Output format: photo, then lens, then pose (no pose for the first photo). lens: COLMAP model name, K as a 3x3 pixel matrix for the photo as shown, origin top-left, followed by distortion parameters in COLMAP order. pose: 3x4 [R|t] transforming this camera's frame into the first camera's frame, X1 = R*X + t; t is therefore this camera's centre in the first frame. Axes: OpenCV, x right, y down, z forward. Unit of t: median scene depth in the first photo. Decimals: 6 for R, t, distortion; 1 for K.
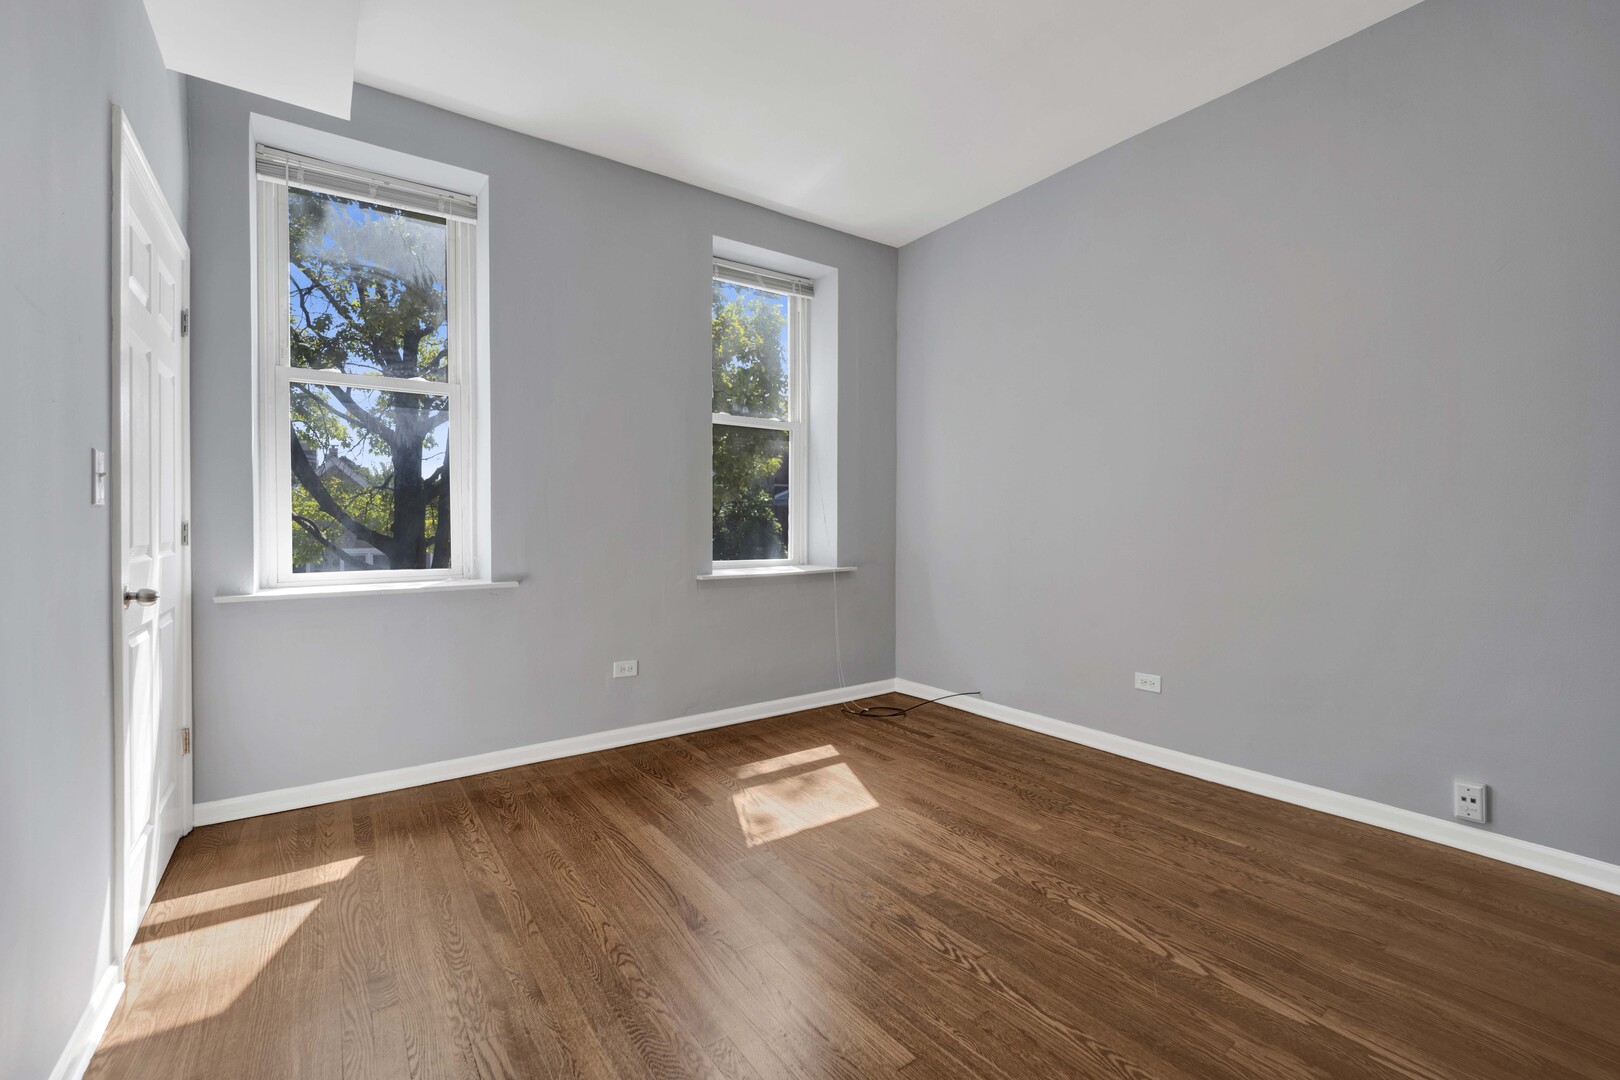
lens RADIAL K [[687.2, 0, 810.0], [0, 687.2, 540.0], [0, 0, 1]] dist [-0.015609, -0.000508]
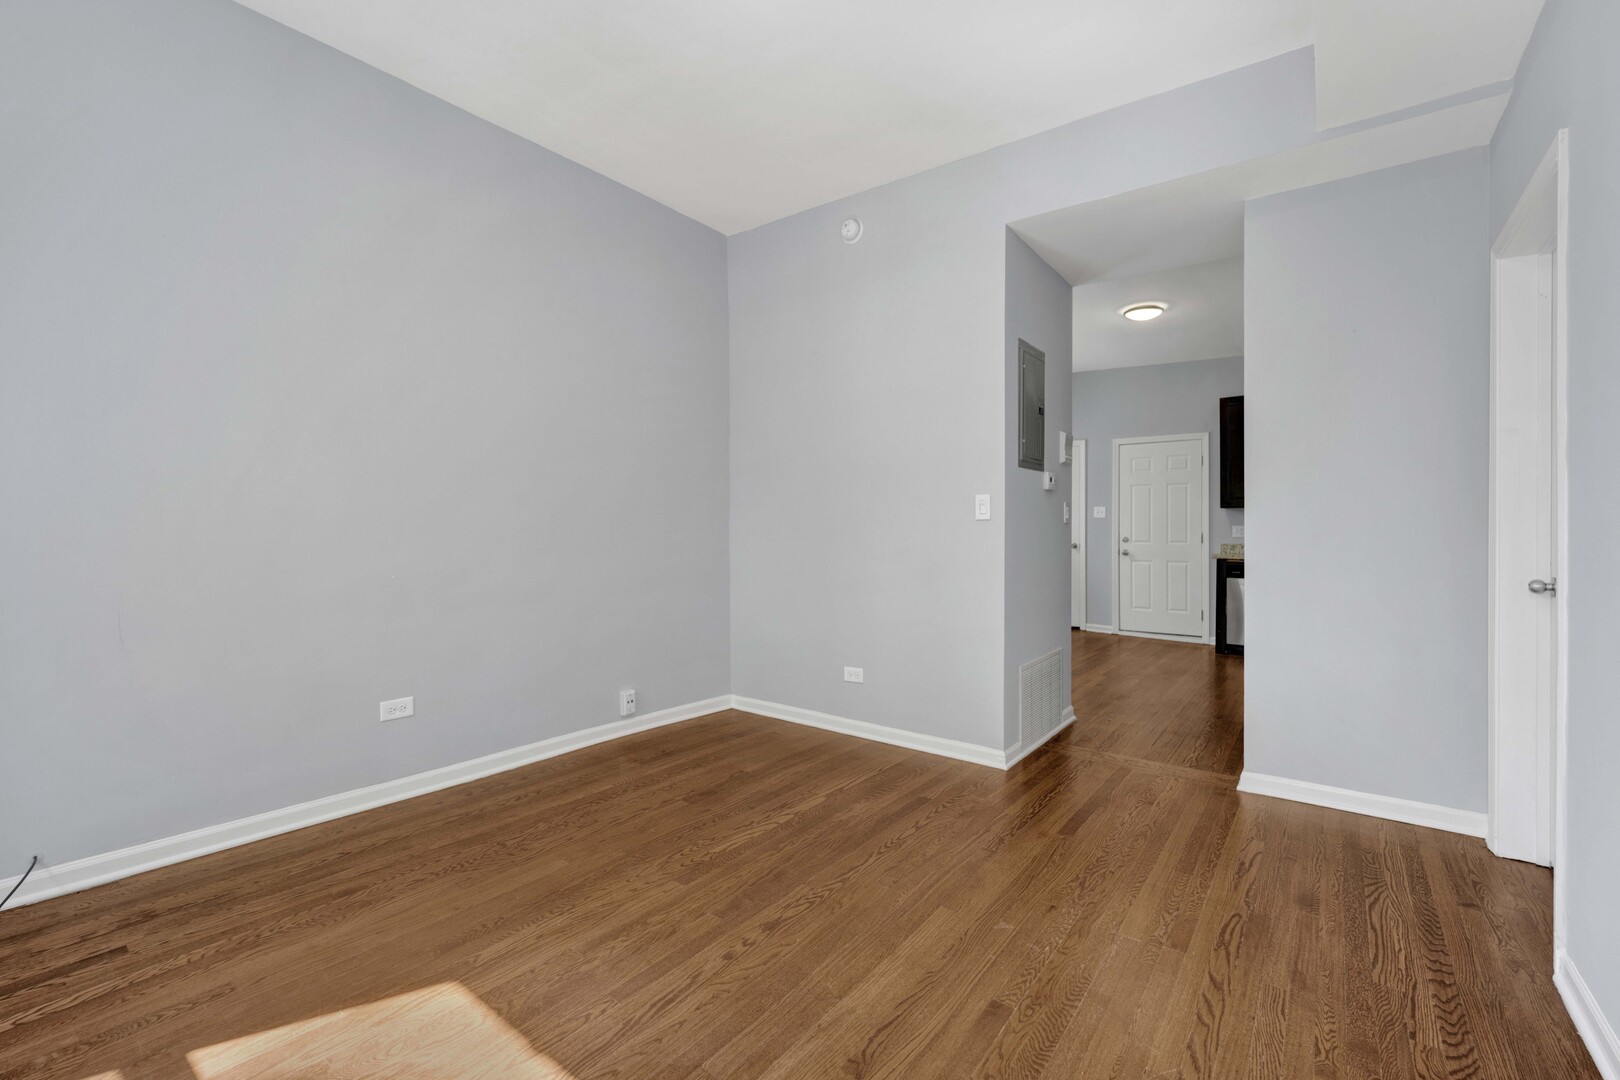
lens RADIAL K [[698.3, 0, 831.7], [0, 698.3, 538.8], [0, 0, 1]] dist [-0.004023, -0.000684]
pose [[-0.309894, -0.013143, 0.950680, -0.601434], [0.015338, 0.999705, 0.018820, -0.017925], [-0.950647, 0.020413, -0.309601, 0.867217]]
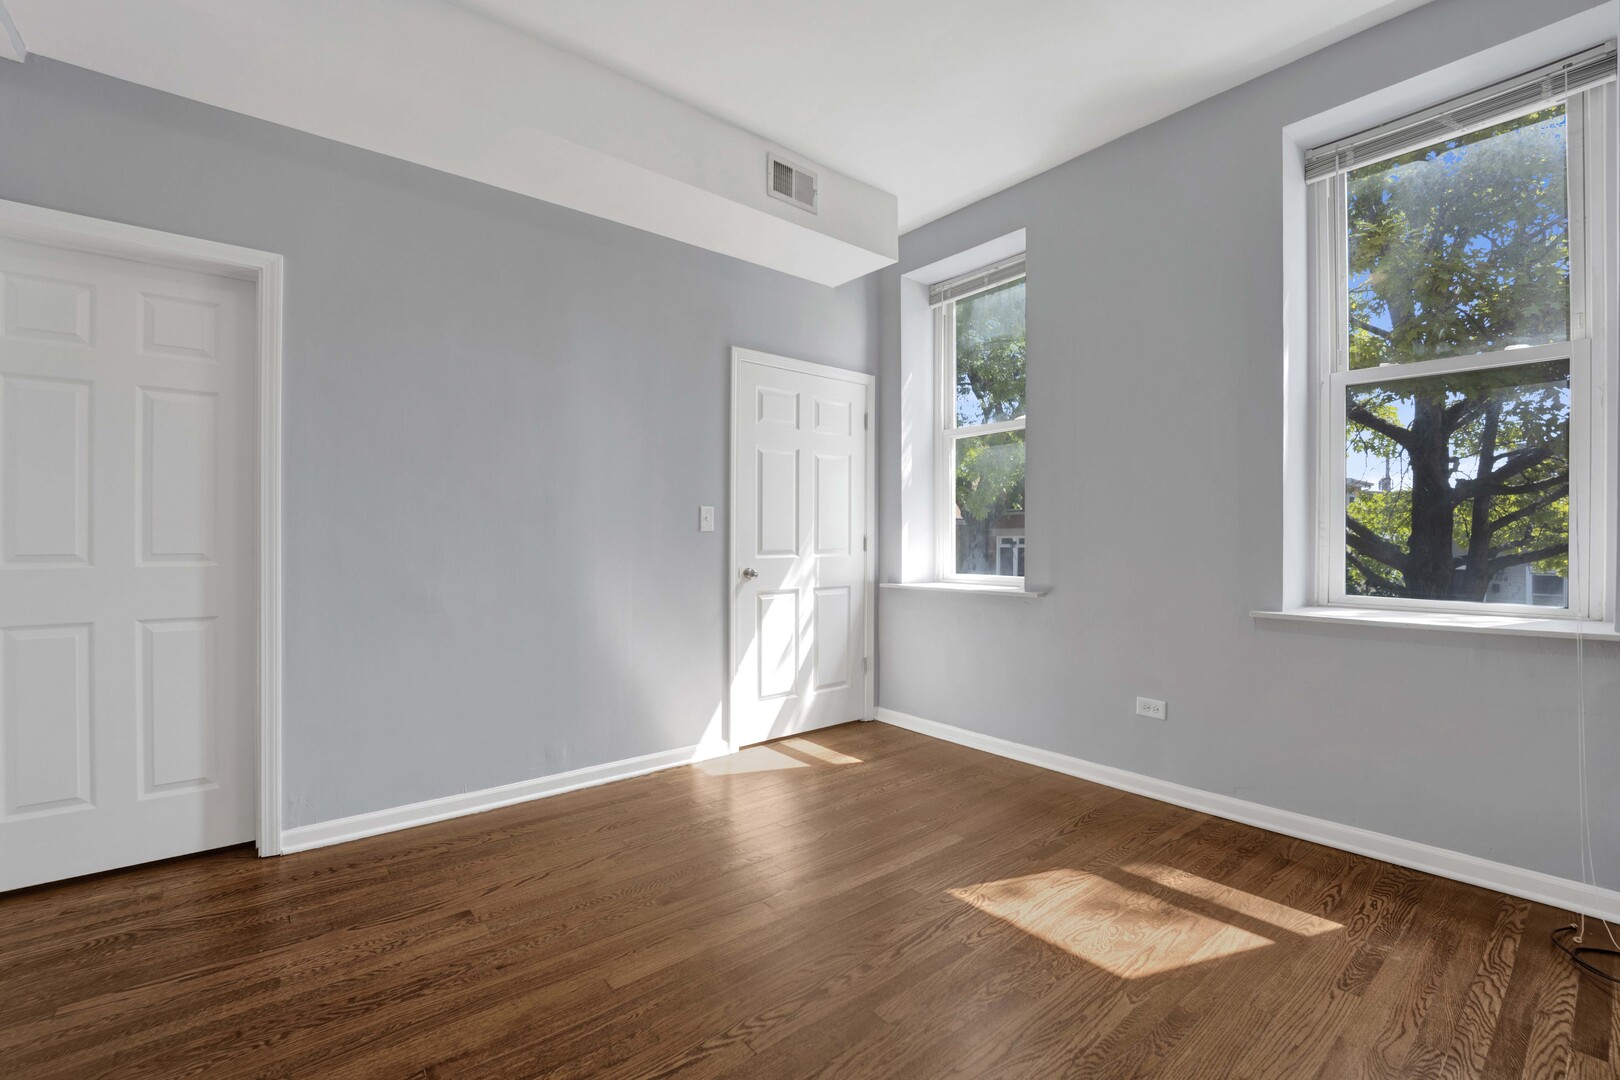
lens RADIAL K [[702.2, 0, 810.0], [0, 702.2, 540.0], [0, 0, 1]] dist [-0.018846, -0.000513]
pose [[0.067573, 0.003808, -0.997707, 0.728927], [-0.024430, 0.999699, 0.002161, -0.016825], [0.997415, 0.024228, 0.067646, 0.652262]]
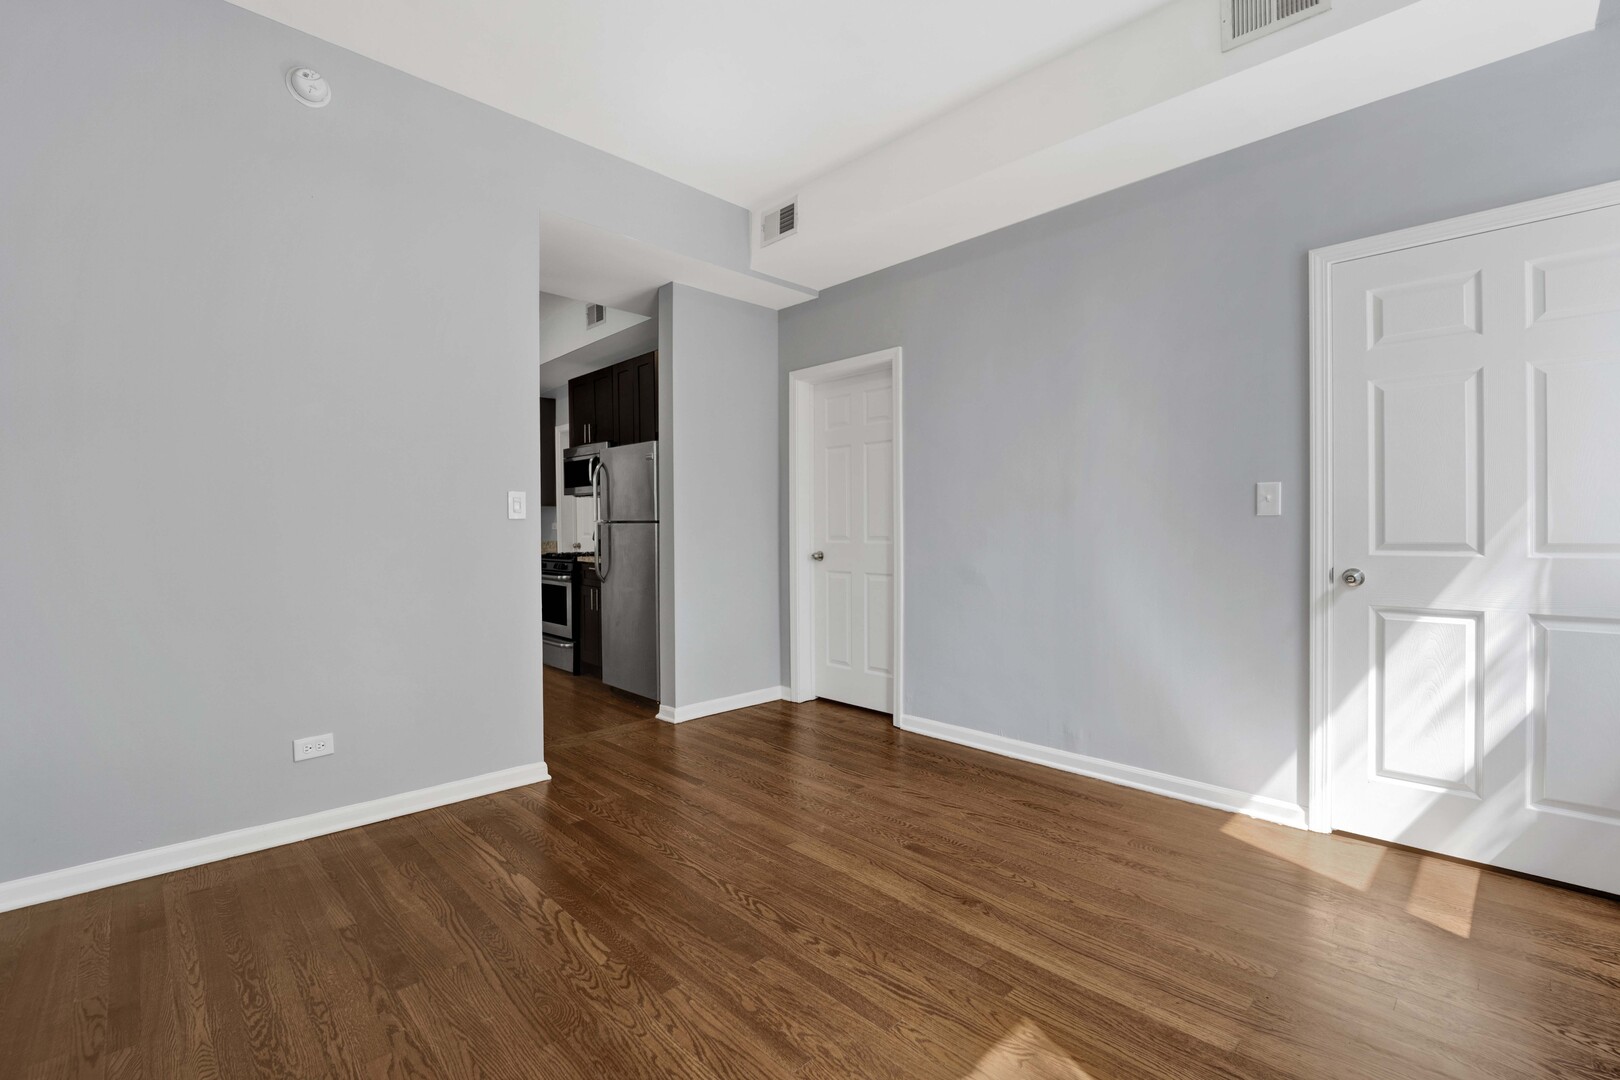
lens RADIAL K [[702.2, 0, 810.0], [0, 702.2, 540.0], [0, 0, 1]] dist [-0.018846, -0.000513]
pose [[-0.988516, 0.009800, -0.150797, 0.184443], [0.003871, 0.999210, 0.039564, -0.032432], [0.151065, 0.038526, -0.987773, 1.412887]]
